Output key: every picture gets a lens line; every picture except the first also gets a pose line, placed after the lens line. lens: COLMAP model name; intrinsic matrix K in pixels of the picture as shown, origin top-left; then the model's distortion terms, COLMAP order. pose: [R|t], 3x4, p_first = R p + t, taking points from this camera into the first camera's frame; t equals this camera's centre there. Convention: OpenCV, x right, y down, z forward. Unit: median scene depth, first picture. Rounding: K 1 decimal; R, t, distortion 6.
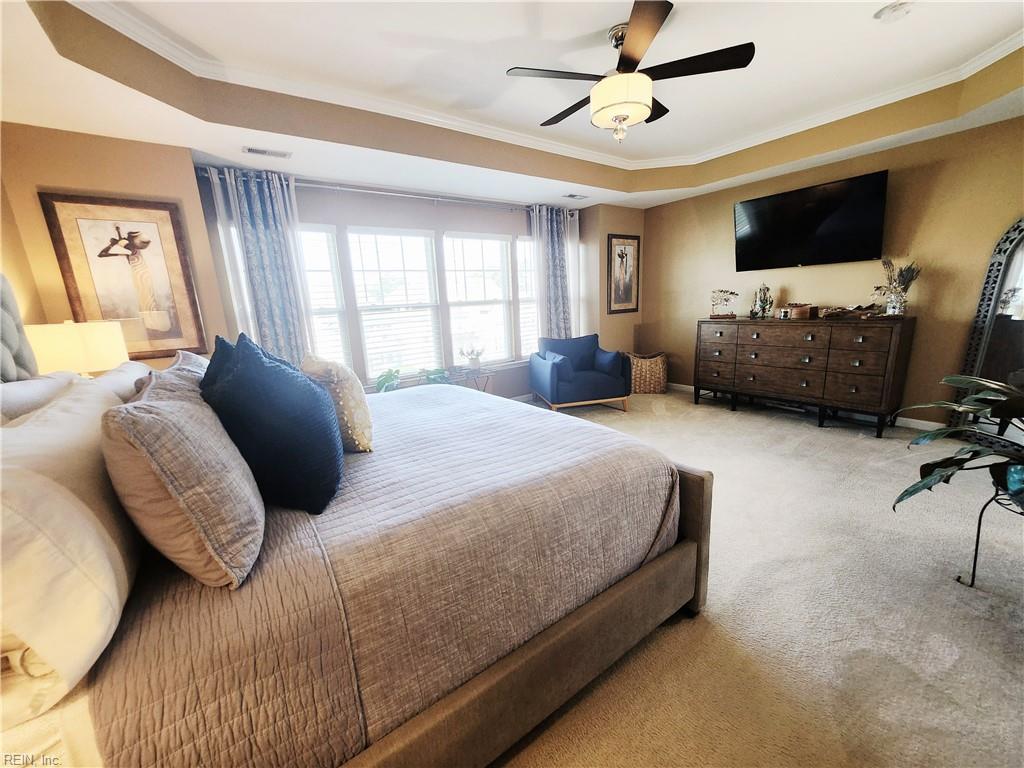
lens RADIAL K [[404.5, 0, 509.6], [0, 404.5, 391.5], [0, 0, 1]] dist [0.000688, 0.000054]
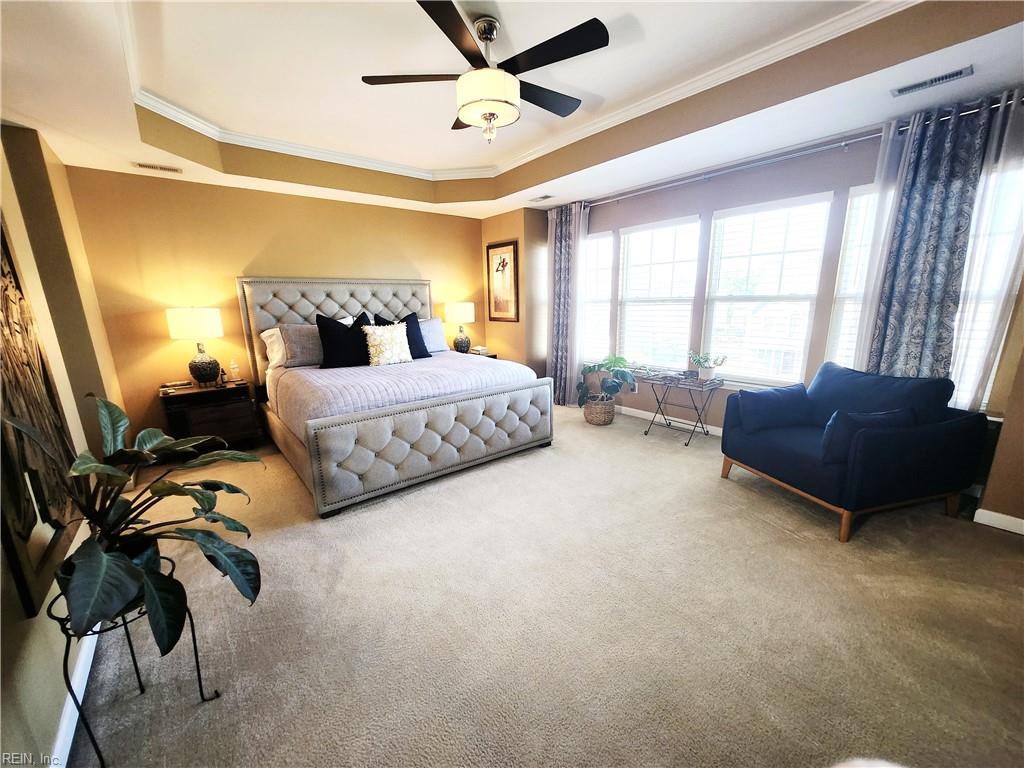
lens RADIAL K [[404.5, 0, 509.6], [0, 404.5, 391.5], [0, 0, 1]] dist [0.000688, 0.000054]
pose [[0.044997, 0.268129, -0.962332, 0.866183], [-0.206182, 0.945060, 0.253676, -0.199437], [0.977479, 0.187000, 0.097809, 0.672305]]
